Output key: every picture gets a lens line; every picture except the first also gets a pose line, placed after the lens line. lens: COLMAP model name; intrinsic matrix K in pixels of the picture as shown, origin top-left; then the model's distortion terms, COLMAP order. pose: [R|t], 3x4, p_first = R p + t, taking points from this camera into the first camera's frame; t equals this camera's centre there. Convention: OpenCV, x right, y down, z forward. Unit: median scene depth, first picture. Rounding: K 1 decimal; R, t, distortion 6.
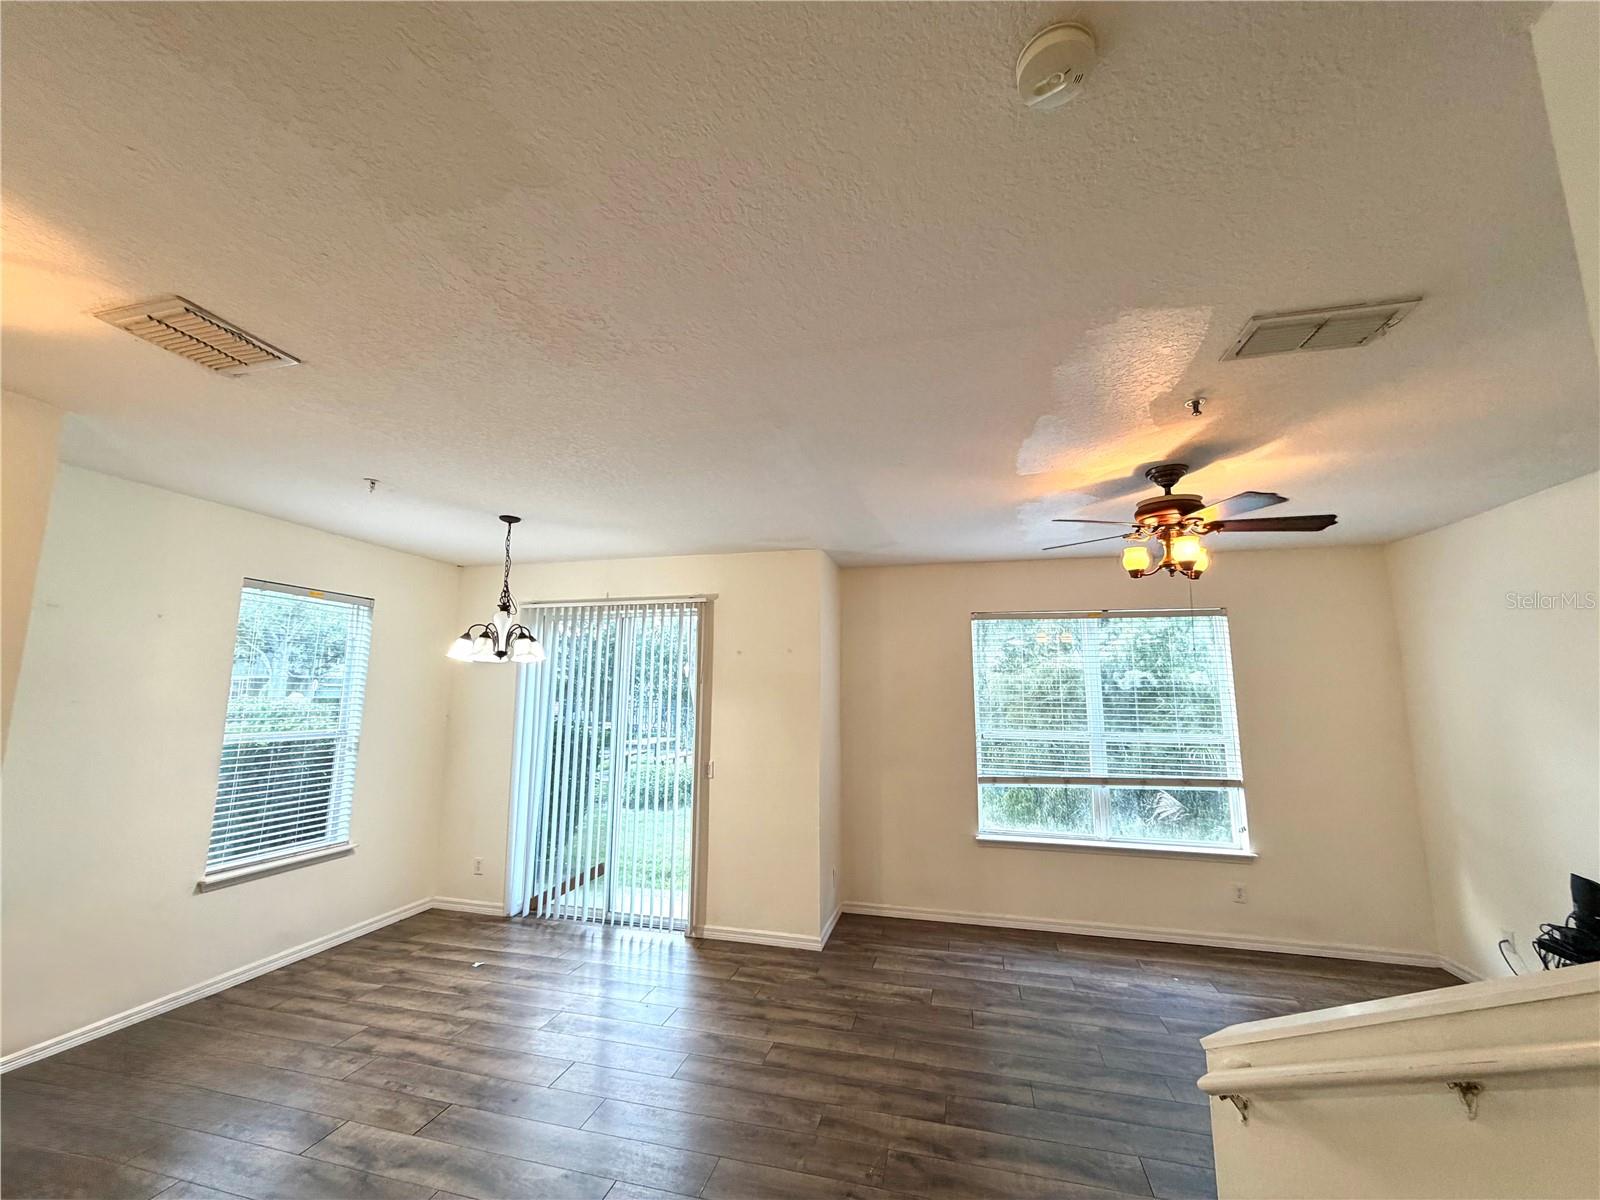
lens RADIAL K [[643.3, 0, 796.8], [0, 643.3, 596.7], [0, 0, 1]] dist [-0.000878, -0.000049]
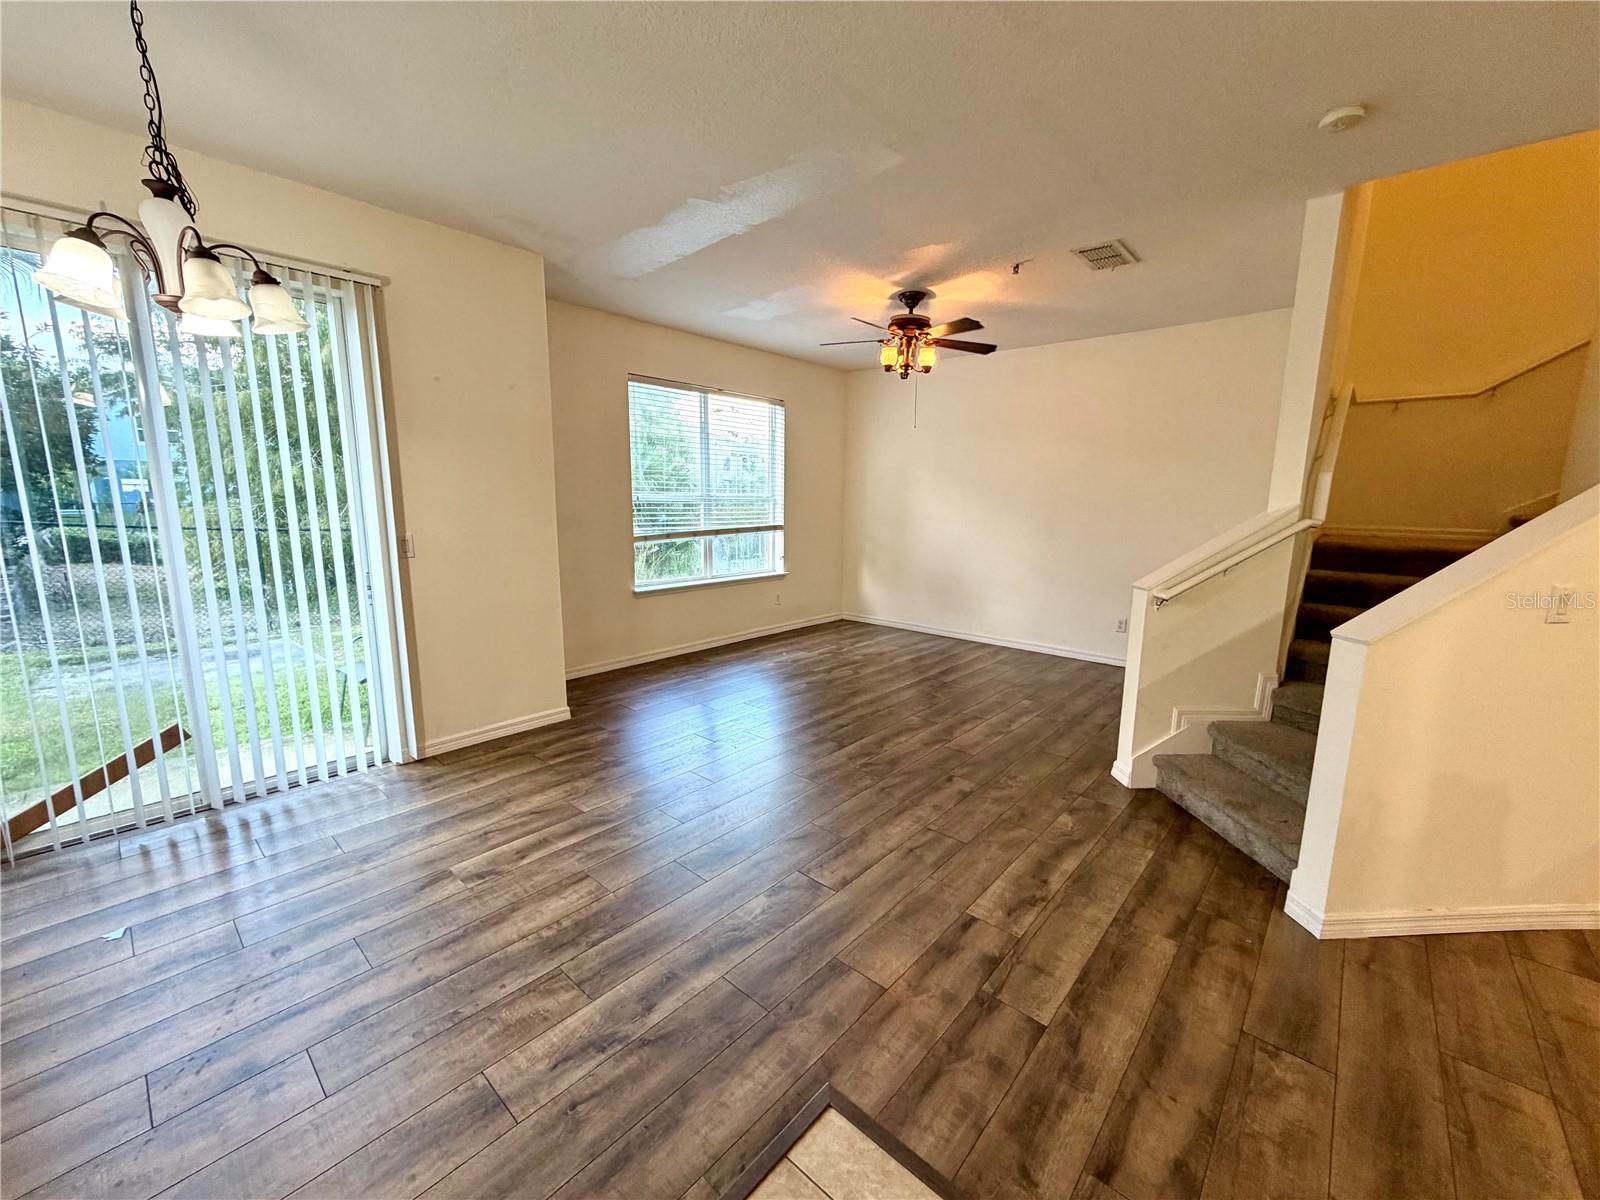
lens RADIAL K [[643.3, 0, 798.2], [0, 643.3, 605.5], [0, 0, 1]] dist [-0.000878, -0.000049]
pose [[0.453289, -0.155642, 0.877670, -0.637659], [-0.138566, 0.960363, 0.241871, 0.113754], [-0.880528, -0.231253, 0.413755, 0.353530]]
